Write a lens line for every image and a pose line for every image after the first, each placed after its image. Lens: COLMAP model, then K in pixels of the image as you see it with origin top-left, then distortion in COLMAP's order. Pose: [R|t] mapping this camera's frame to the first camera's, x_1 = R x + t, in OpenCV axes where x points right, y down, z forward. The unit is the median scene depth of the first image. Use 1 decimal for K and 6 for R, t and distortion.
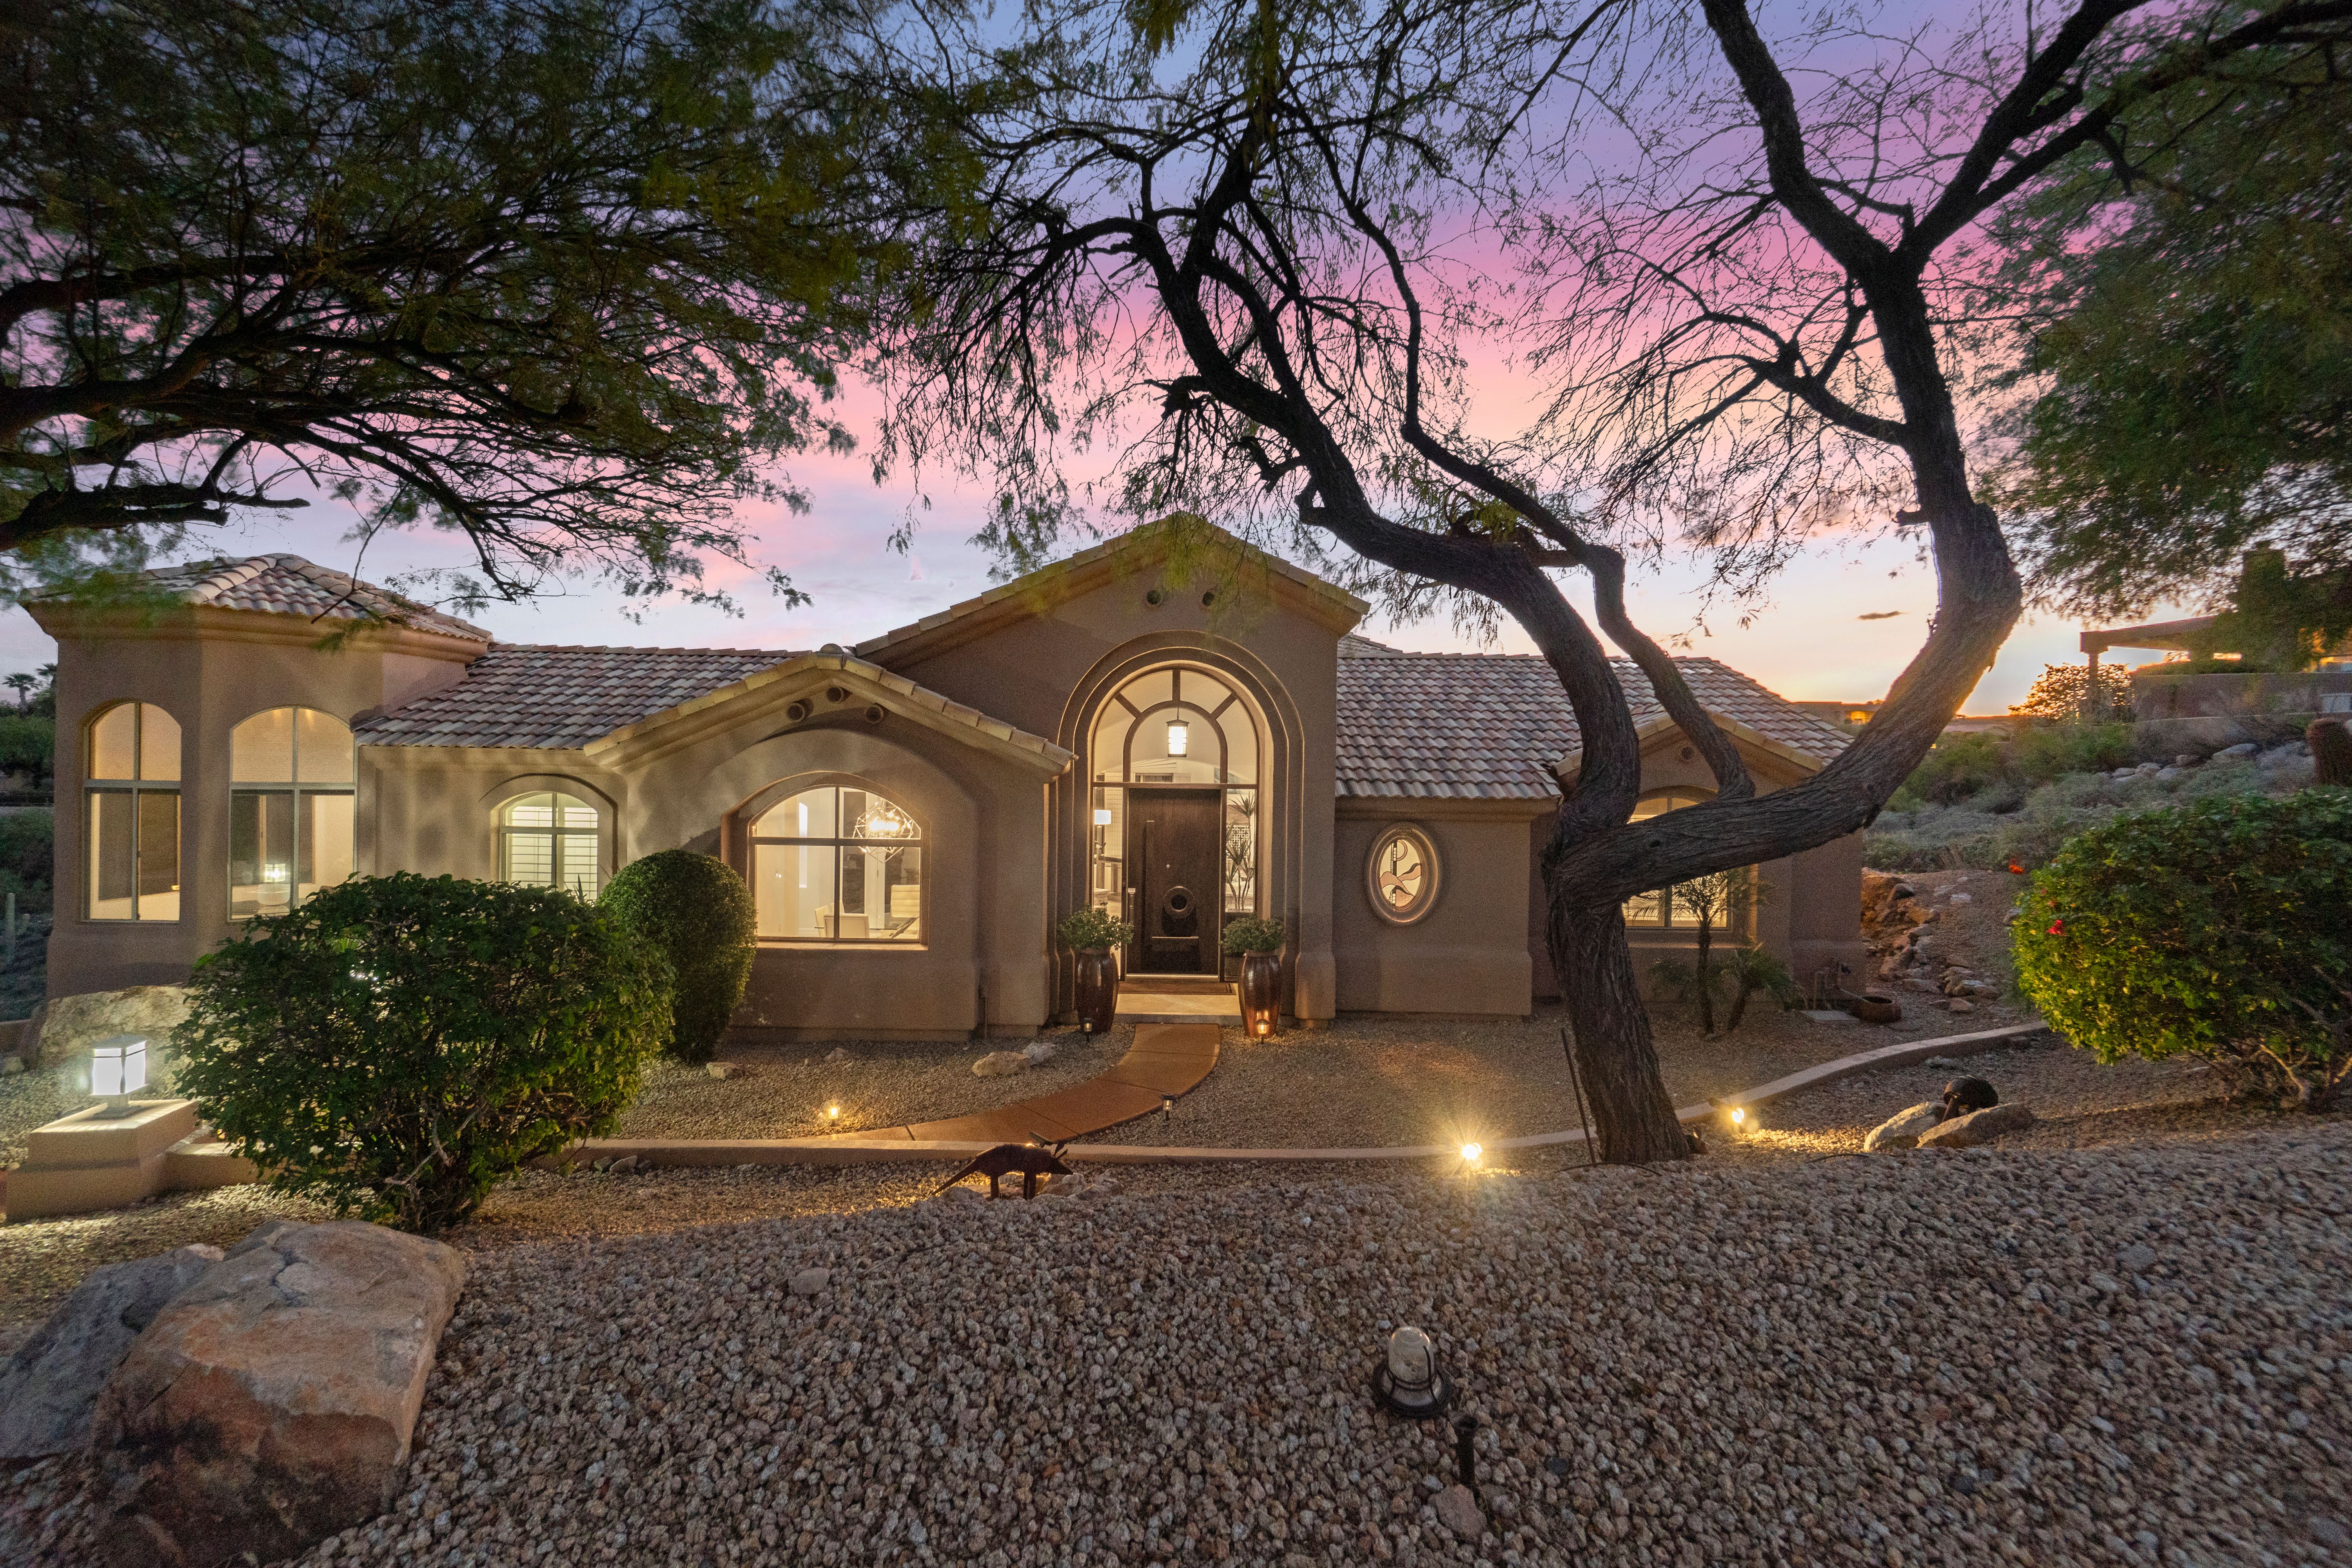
lens RADIAL K [[1053.3, 0, 1172.7], [0, 1053.3, 789.8], [0, 0, 1]] dist [-0.002272, 0.000243]
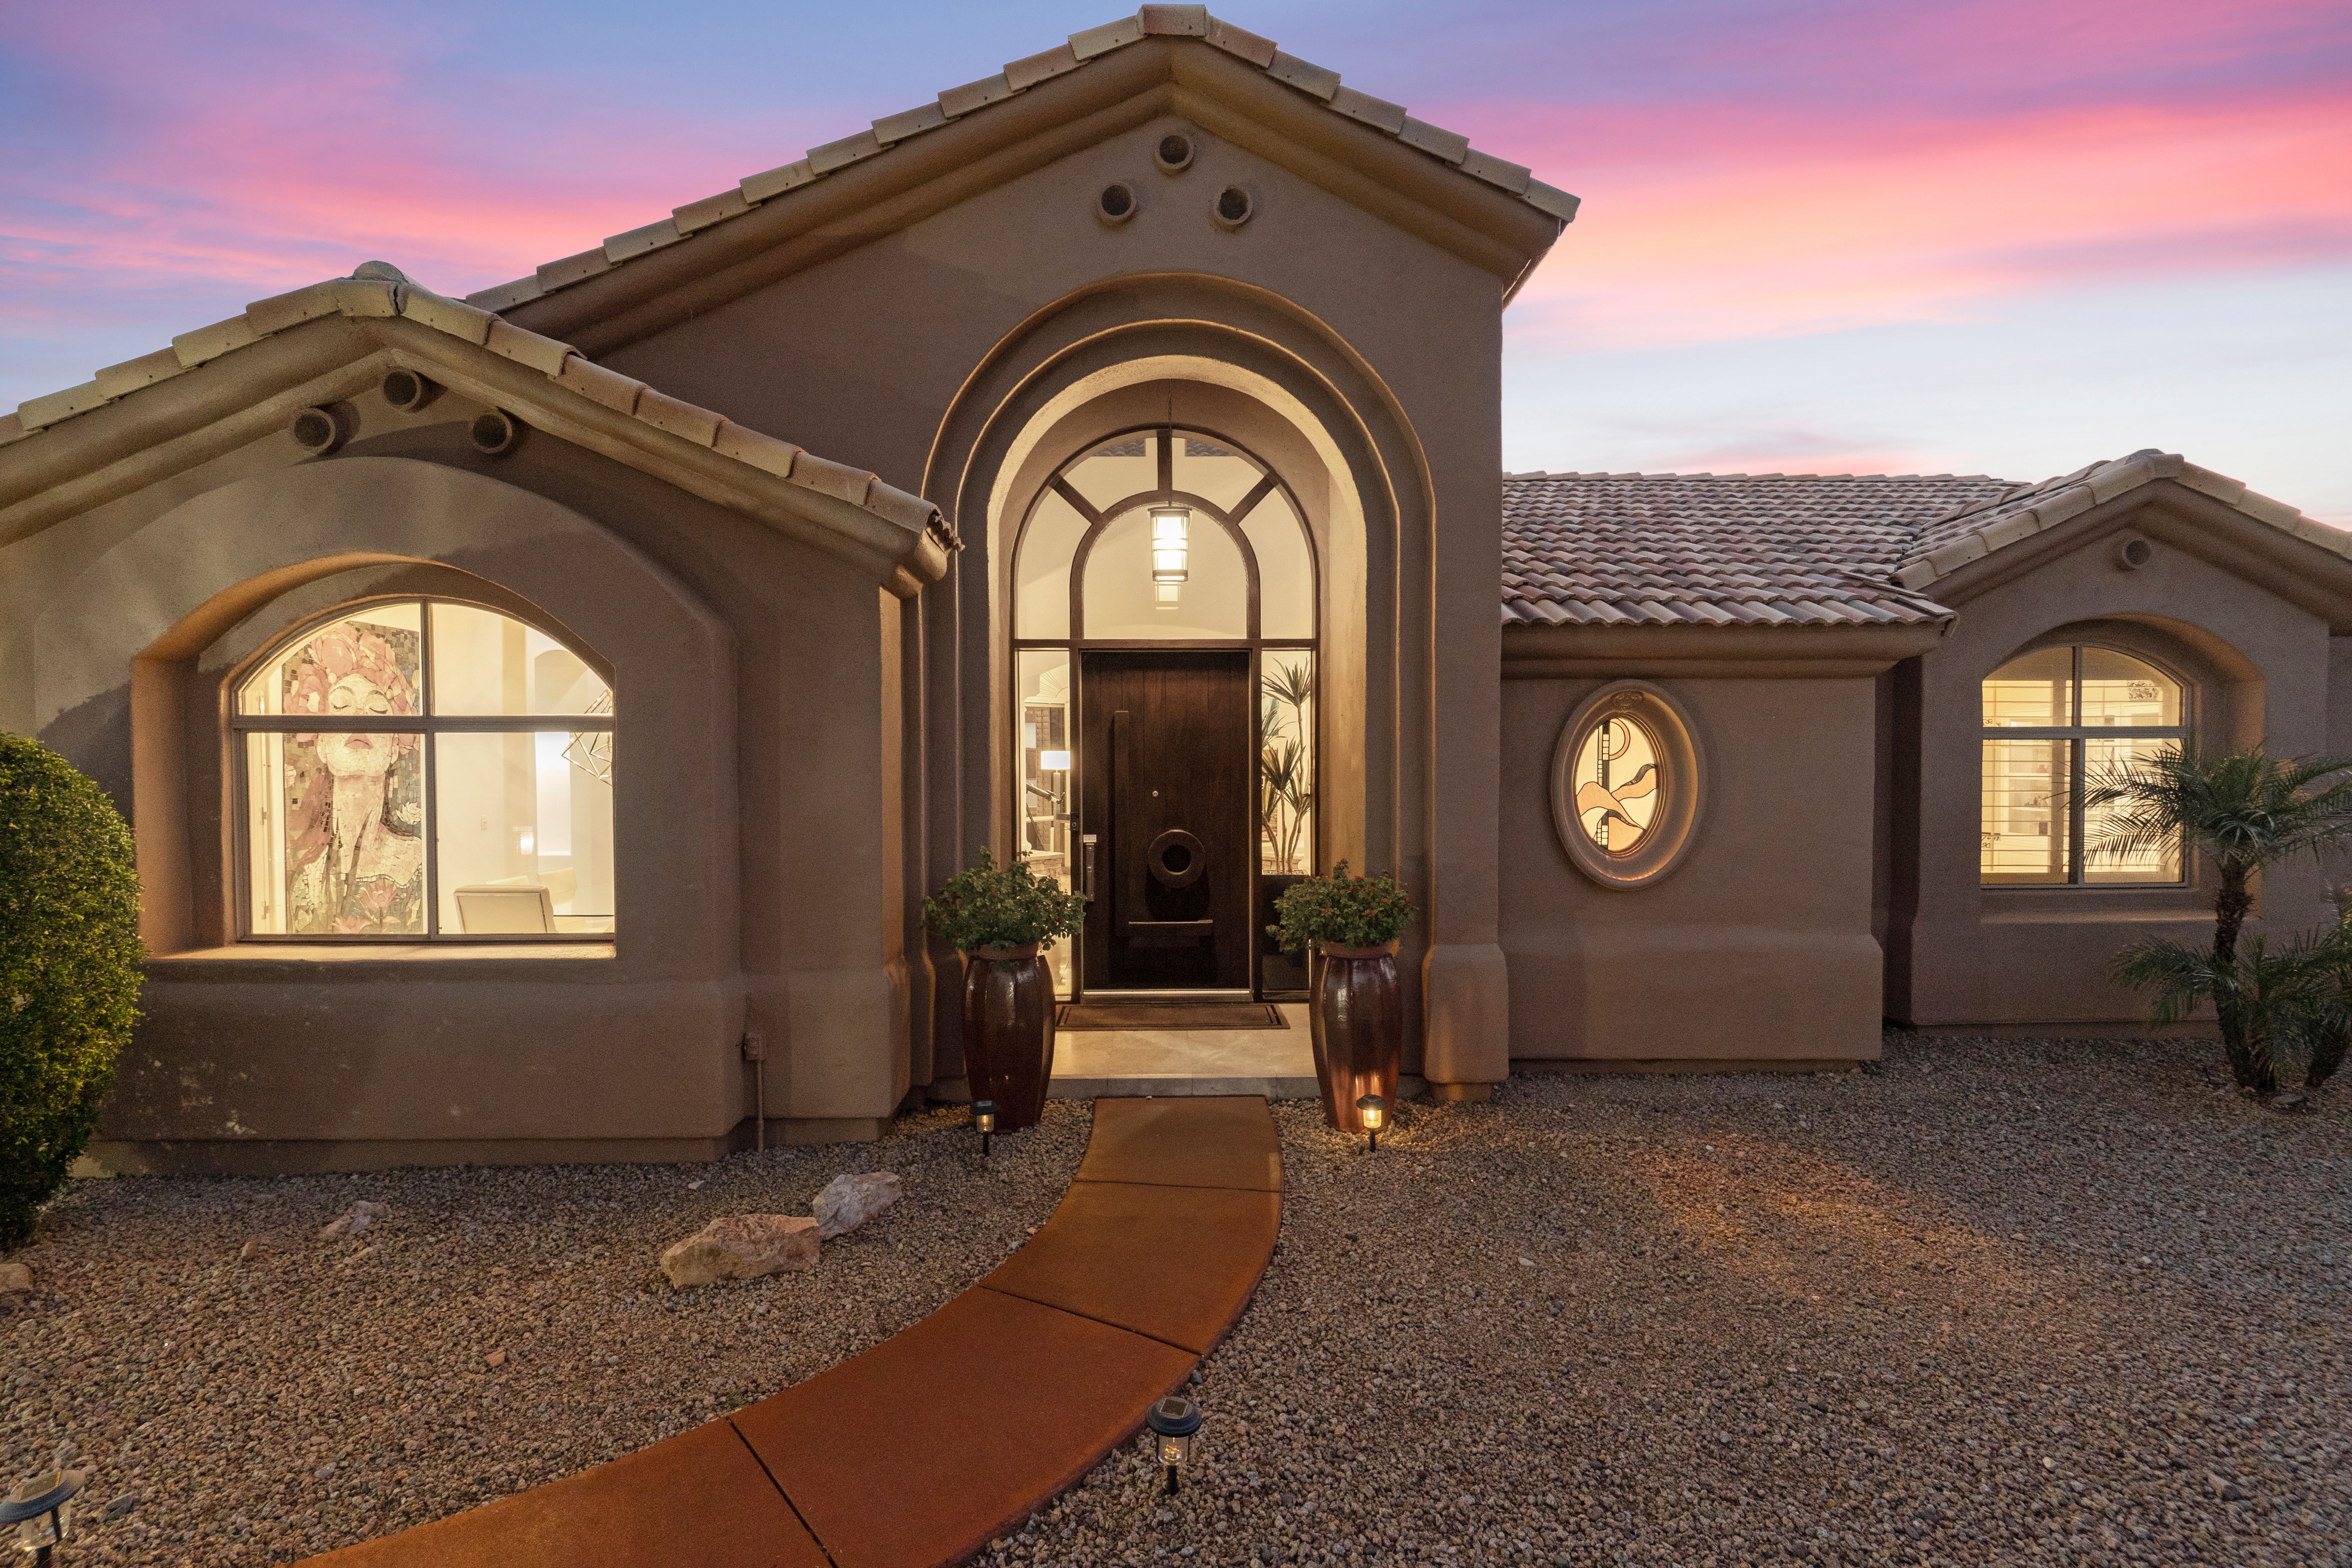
lens RADIAL K [[1053.3, 0, 1179.1], [0, 1053.3, 786.2], [0, 0, 1]] dist [-0.002272, 0.000243]
pose [[0.999601, -0.016566, 0.022859, -0.005100], [0.016486, 0.999857, 0.003674, 0.076033], [-0.022917, -0.003295, 0.999732, 0.508985]]
